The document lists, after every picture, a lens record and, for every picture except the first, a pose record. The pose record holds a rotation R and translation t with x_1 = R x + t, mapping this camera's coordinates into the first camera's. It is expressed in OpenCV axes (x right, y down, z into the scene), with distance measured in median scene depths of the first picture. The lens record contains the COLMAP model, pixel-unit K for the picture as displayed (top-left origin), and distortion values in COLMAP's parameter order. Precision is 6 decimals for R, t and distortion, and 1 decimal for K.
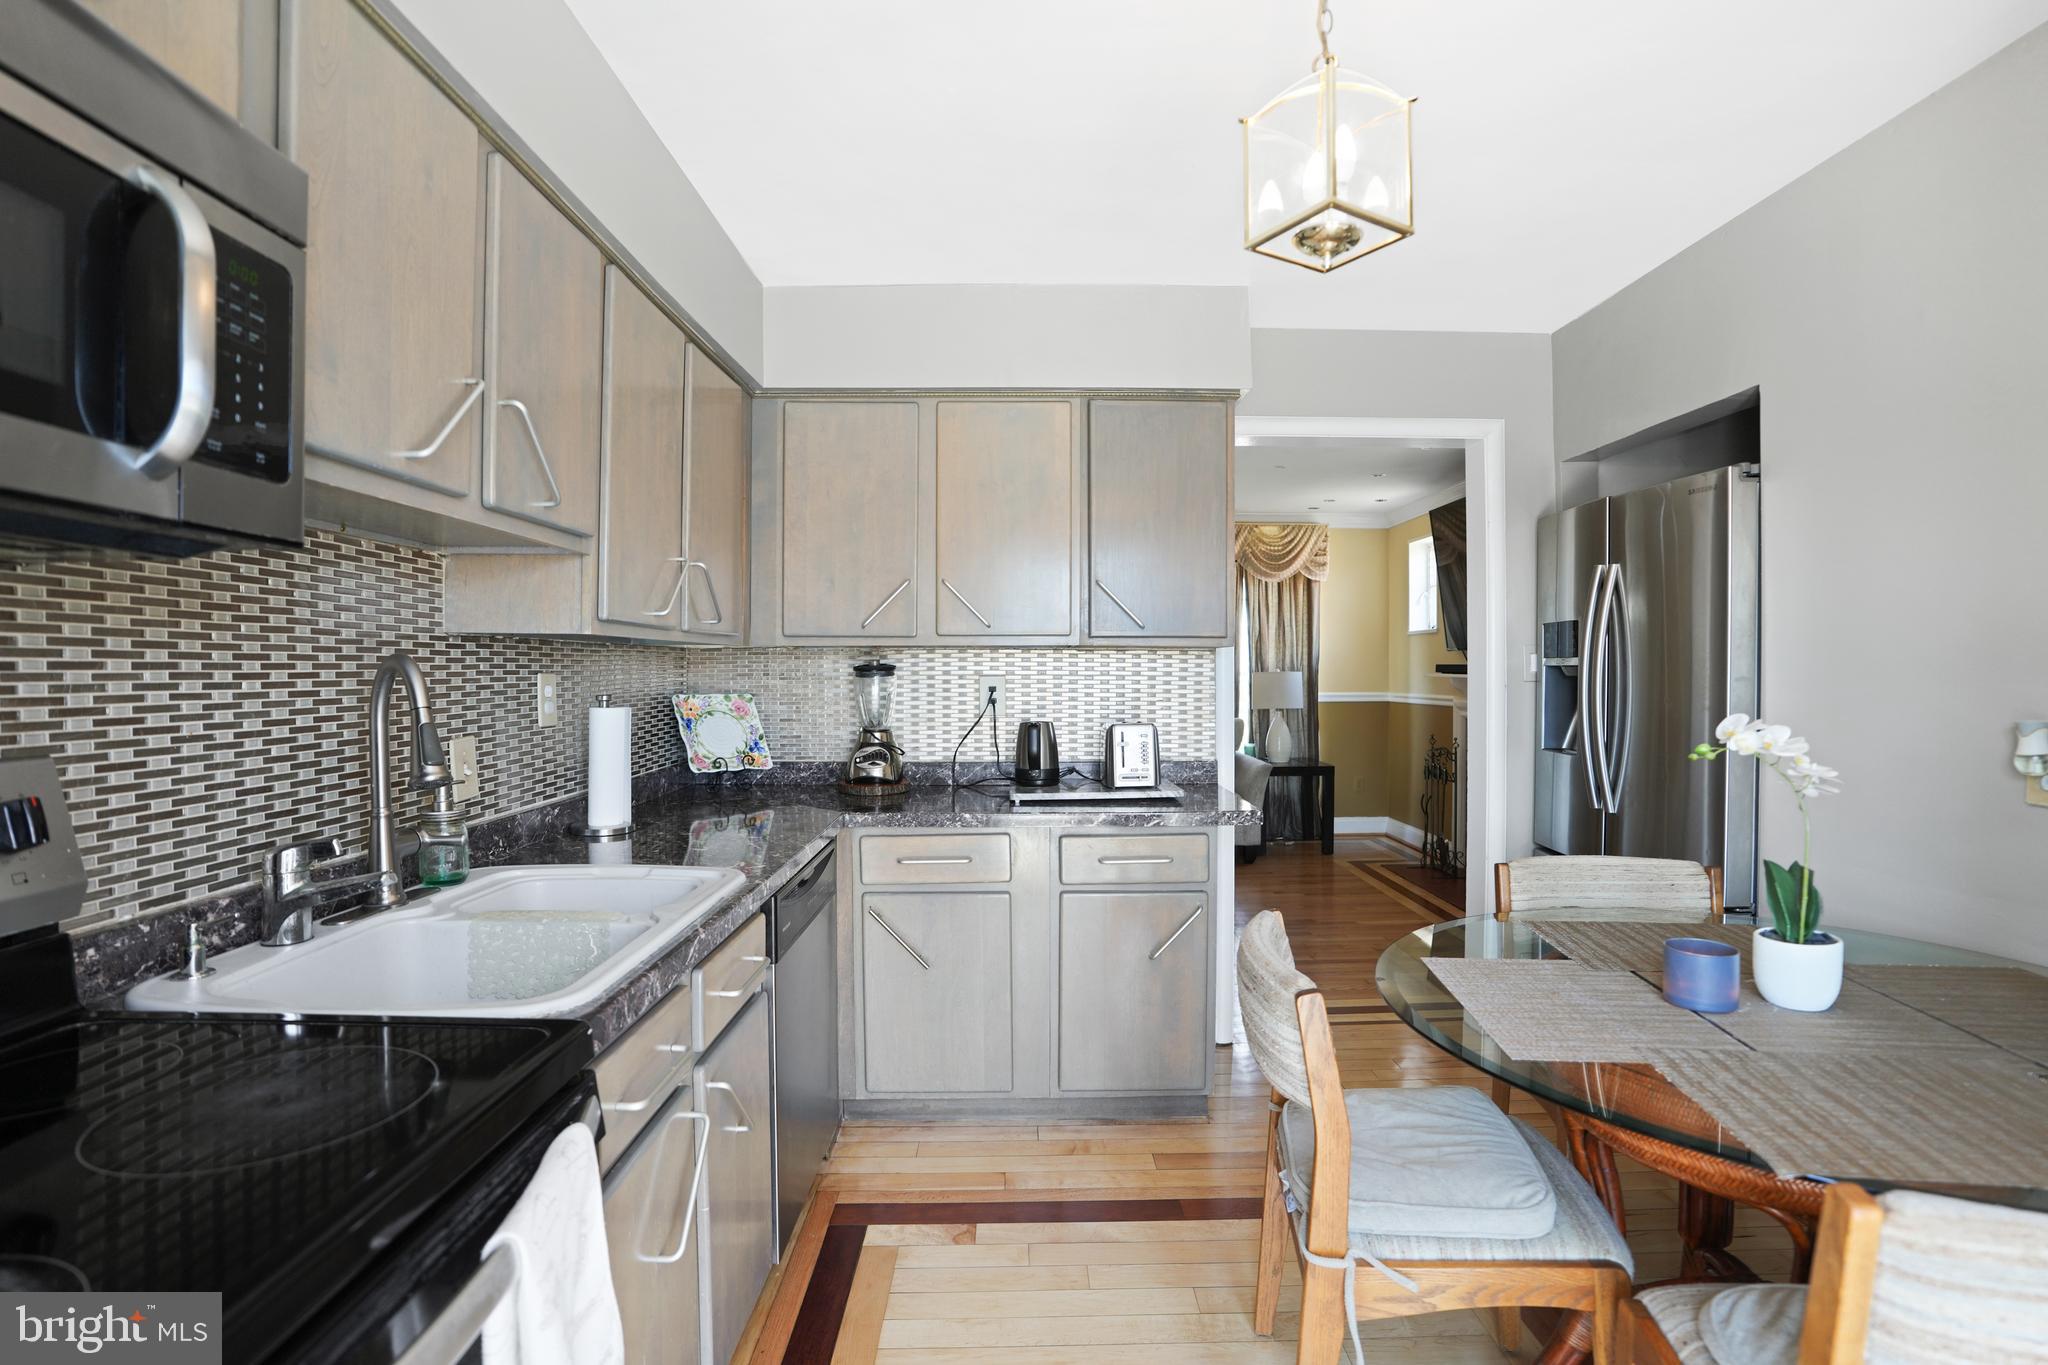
lens RADIAL K [[961.8, 0, 1036.0], [0, 961.8, 685.2], [0, 0, 1]] dist [-0.060553, 0.024039]
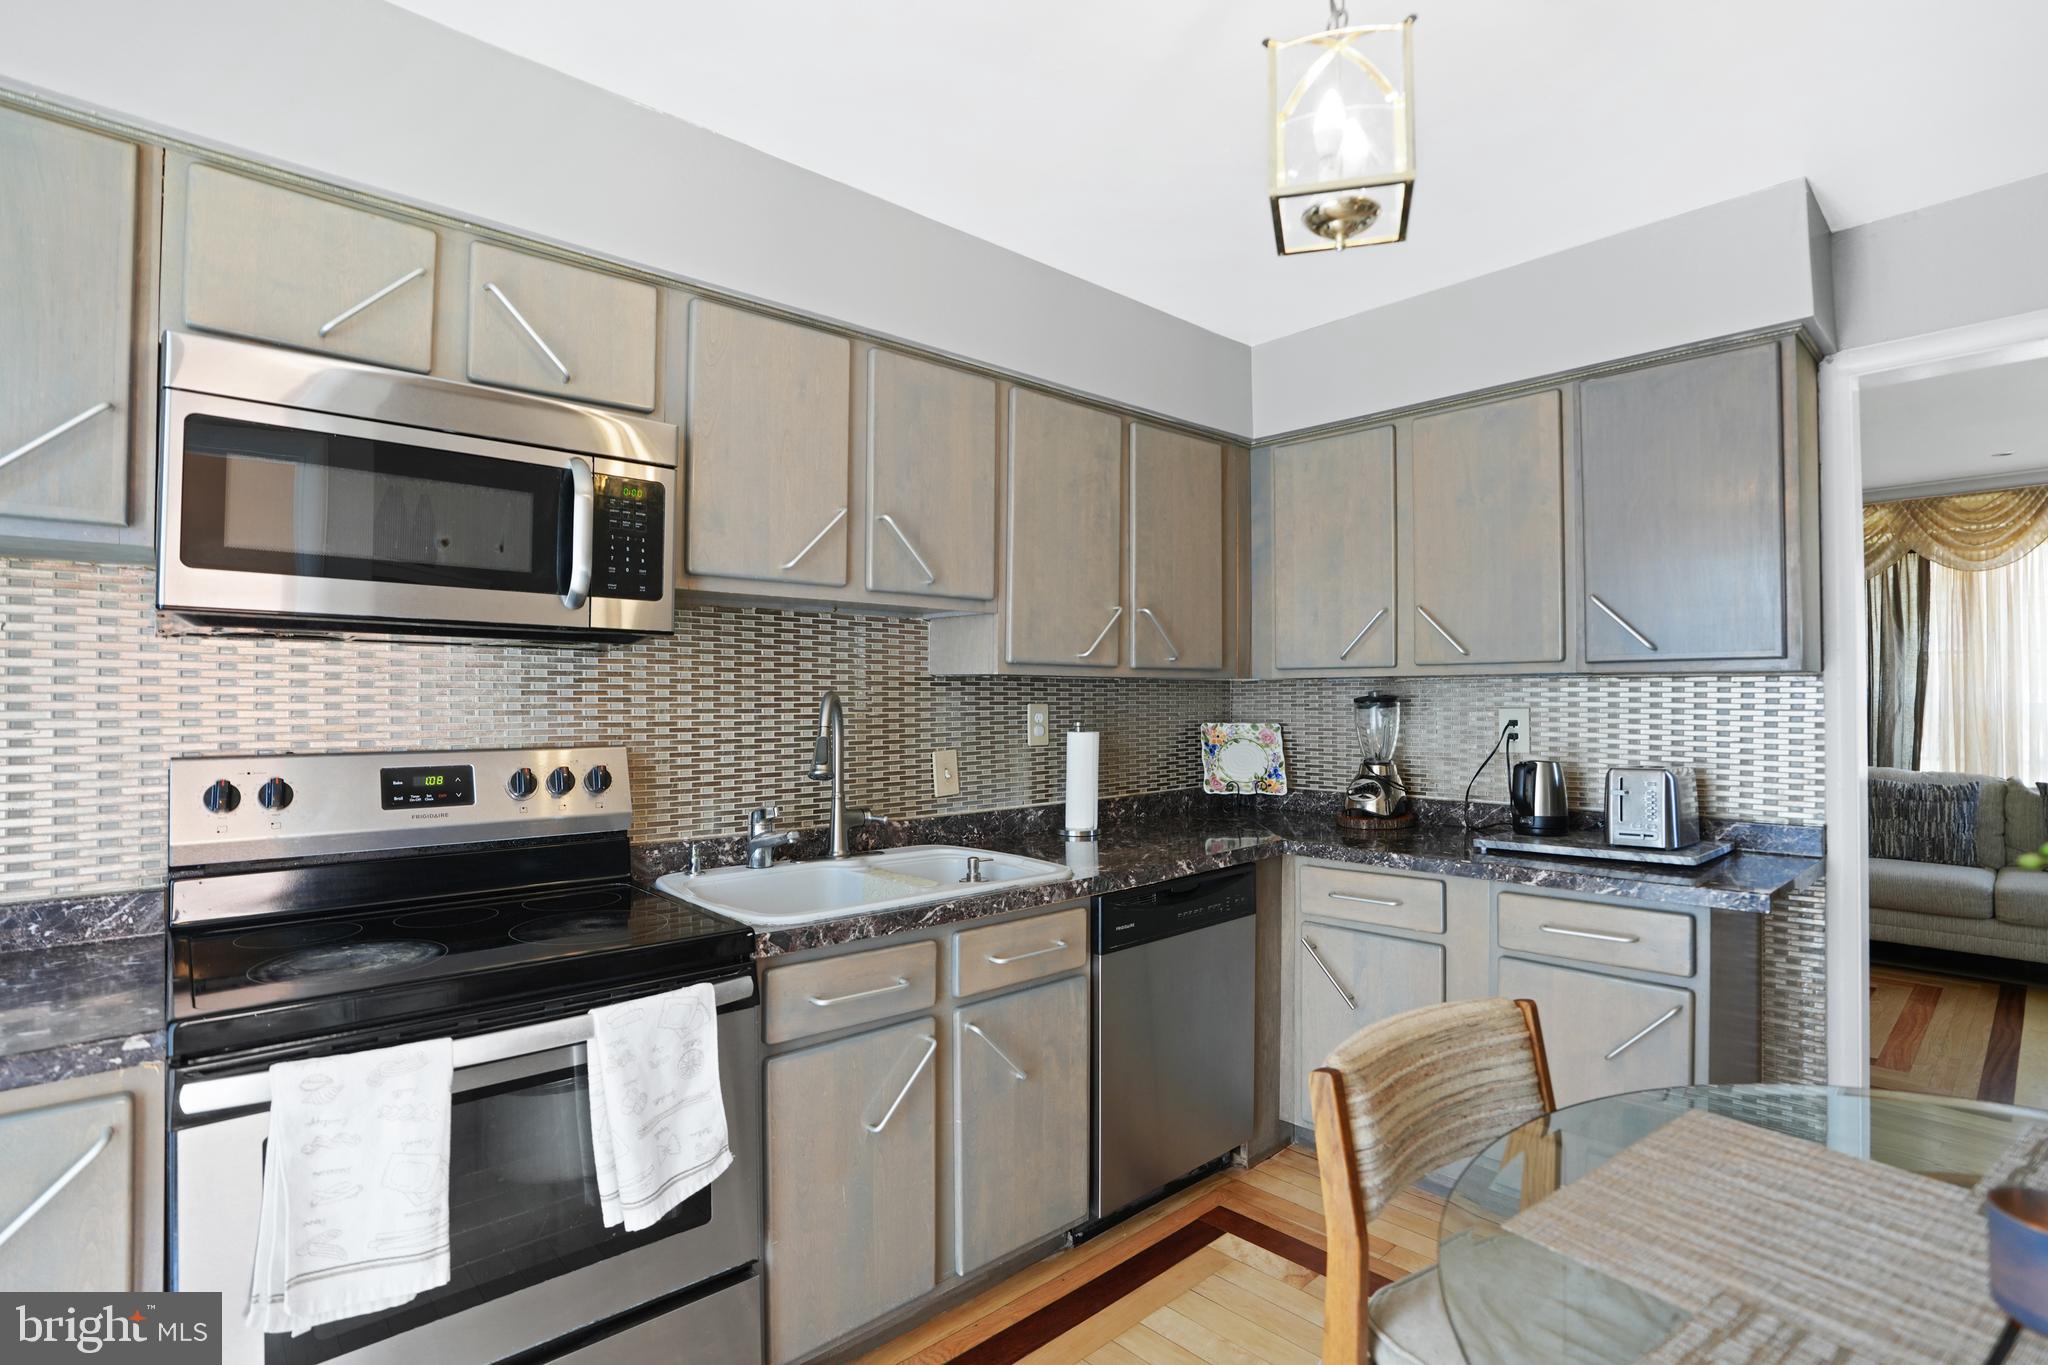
lens RADIAL K [[961.8, 0, 1036.0], [0, 961.8, 685.2], [0, 0, 1]] dist [-0.060553, 0.024039]
pose [[0.681672, -0.011019, -0.731575, 0.436547], [-0.011748, 0.999593, -0.026002, -0.004059], [0.731563, 0.026319, 0.681265, 0.114711]]
